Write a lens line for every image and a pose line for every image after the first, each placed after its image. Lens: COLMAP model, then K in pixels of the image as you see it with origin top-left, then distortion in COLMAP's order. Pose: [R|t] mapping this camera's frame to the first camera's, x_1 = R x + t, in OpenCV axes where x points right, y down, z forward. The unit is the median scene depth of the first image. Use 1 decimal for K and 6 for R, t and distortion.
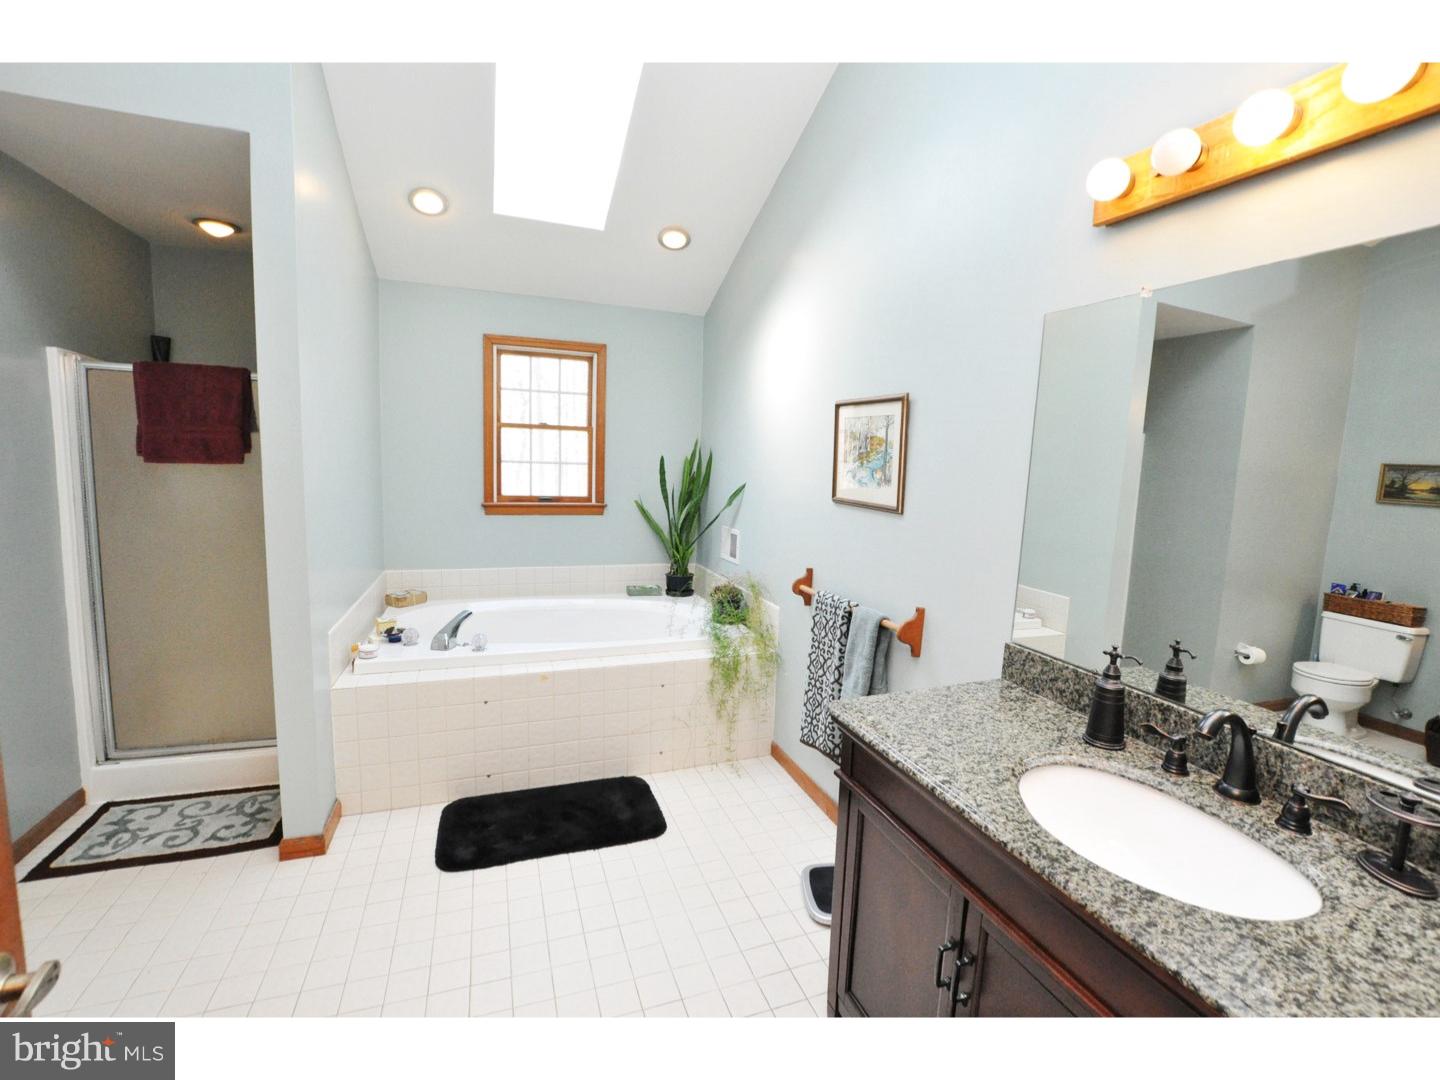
lens RADIAL K [[635.1, 0, 720.6], [0, 635.1, 536.9], [0, 0, 1]] dist [-0.029470, 0.000980]
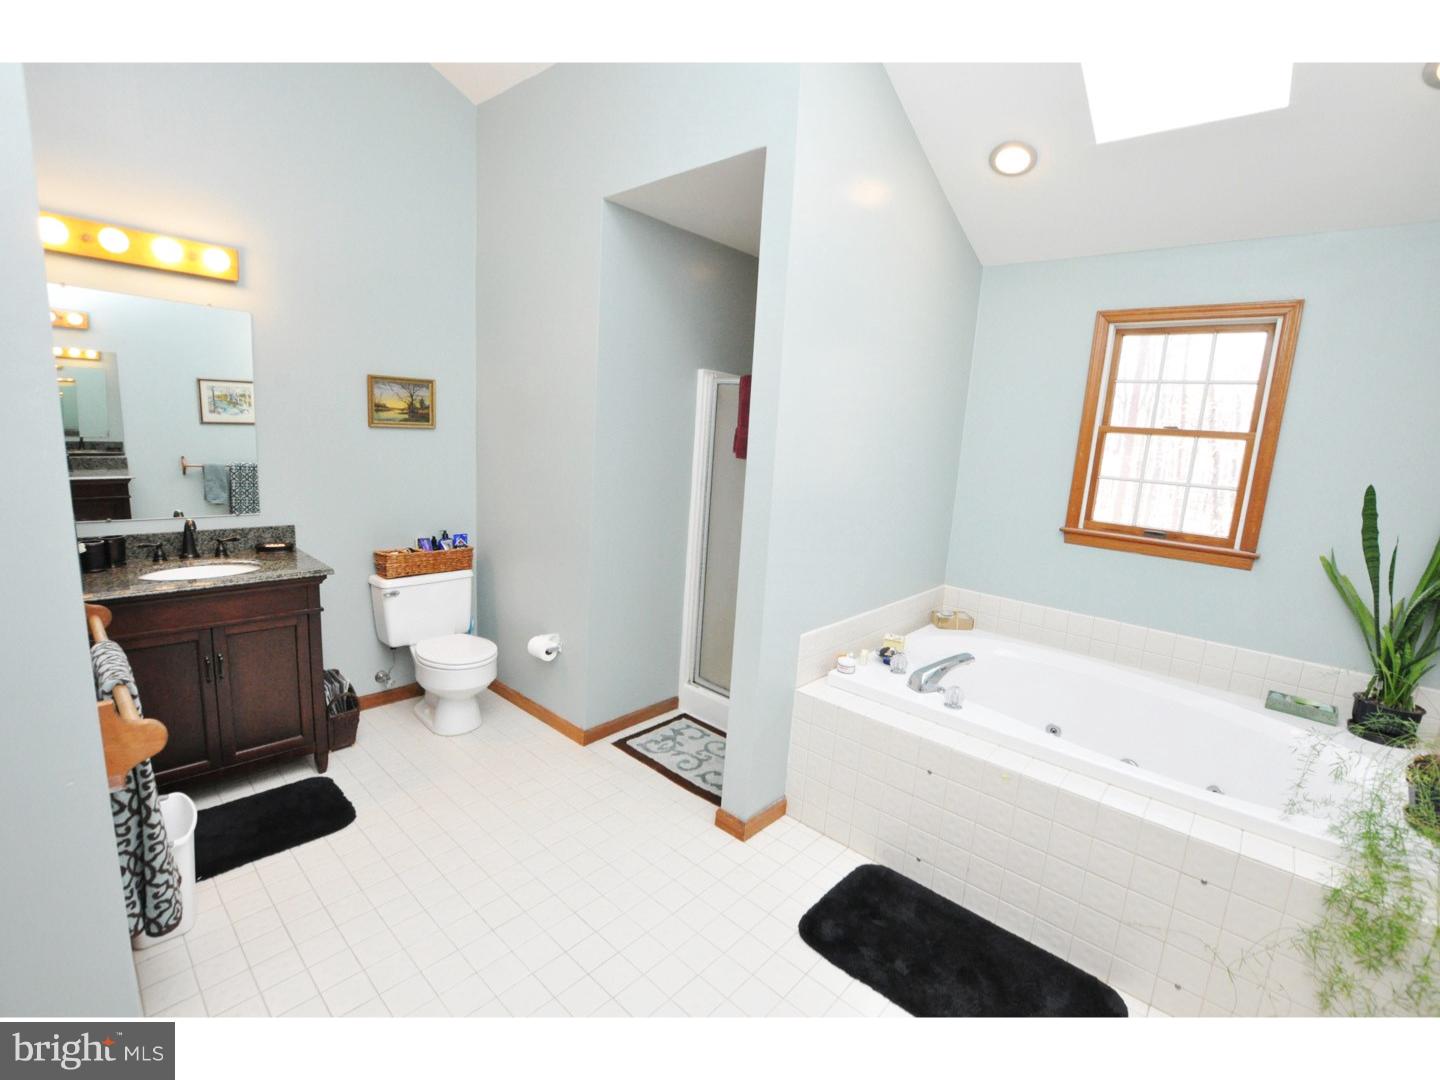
lens RADIAL K [[635.1, 0, 711.1], [0, 635.1, 538.5], [0, 0, 1]] dist [-0.029470, 0.000980]
pose [[0.472844, 0.144748, -0.869176, 0.106699], [-0.150214, 0.985218, 0.082355, -0.039447], [0.868248, 0.091621, 0.487597, 0.237937]]
